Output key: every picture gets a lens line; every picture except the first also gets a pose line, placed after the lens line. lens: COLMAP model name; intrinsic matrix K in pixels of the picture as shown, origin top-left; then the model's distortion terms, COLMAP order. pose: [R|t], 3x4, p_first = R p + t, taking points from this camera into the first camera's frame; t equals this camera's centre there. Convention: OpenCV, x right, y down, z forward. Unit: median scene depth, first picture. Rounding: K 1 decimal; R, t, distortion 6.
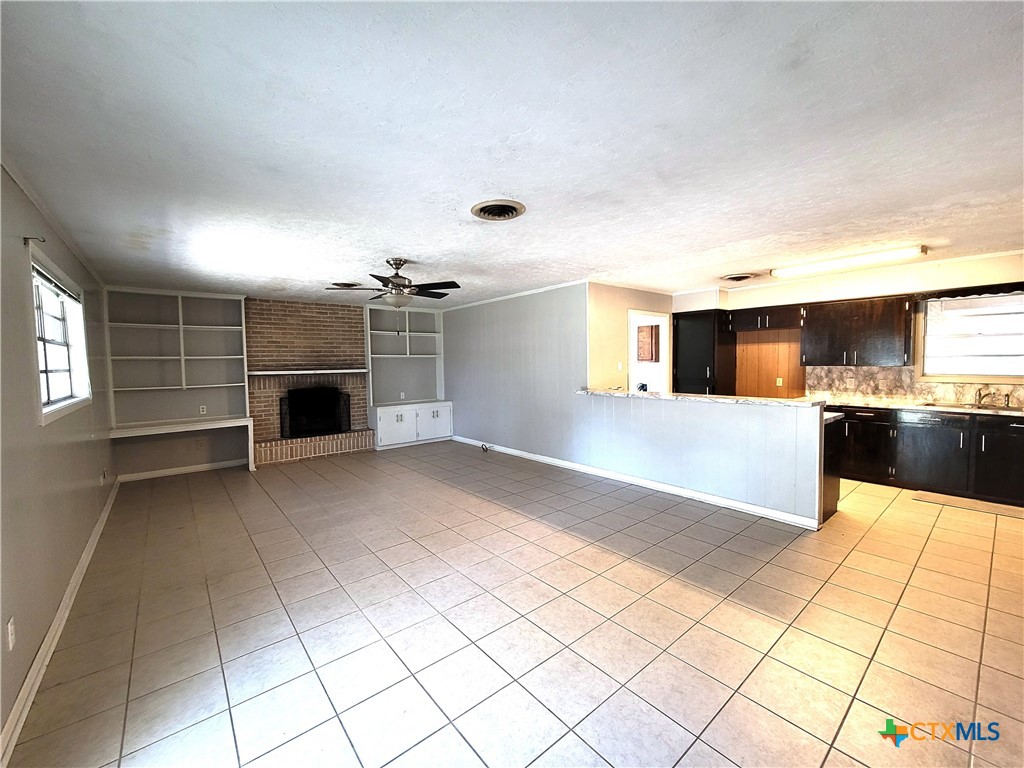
lens RADIAL K [[415.3, 0, 509.7], [0, 415.3, 384.6], [0, 0, 1]] dist [0.000326, 0.000487]
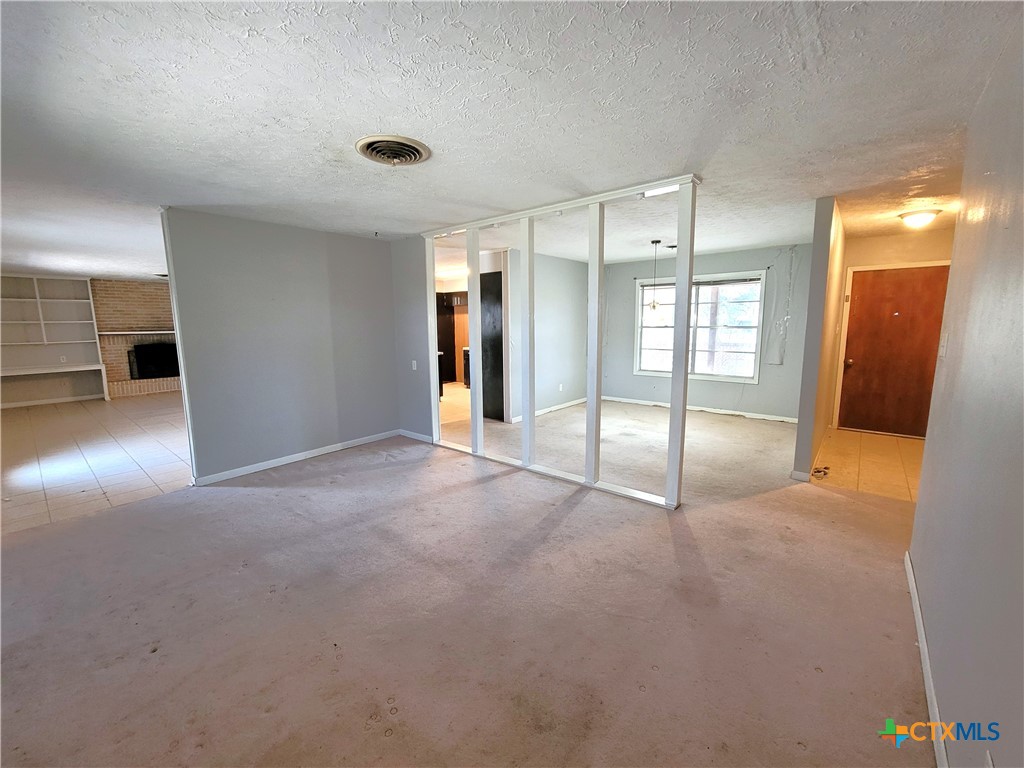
lens RADIAL K [[415.3, 0, 515.7], [0, 415.3, 381.4], [0, 0, 1]] dist [0.000326, 0.000487]
pose [[0.981088, -0.025848, 0.191827, 0.481651], [0.009424, 0.996247, 0.086045, 0.027443], [-0.193331, -0.082610, 0.977650, -0.661844]]
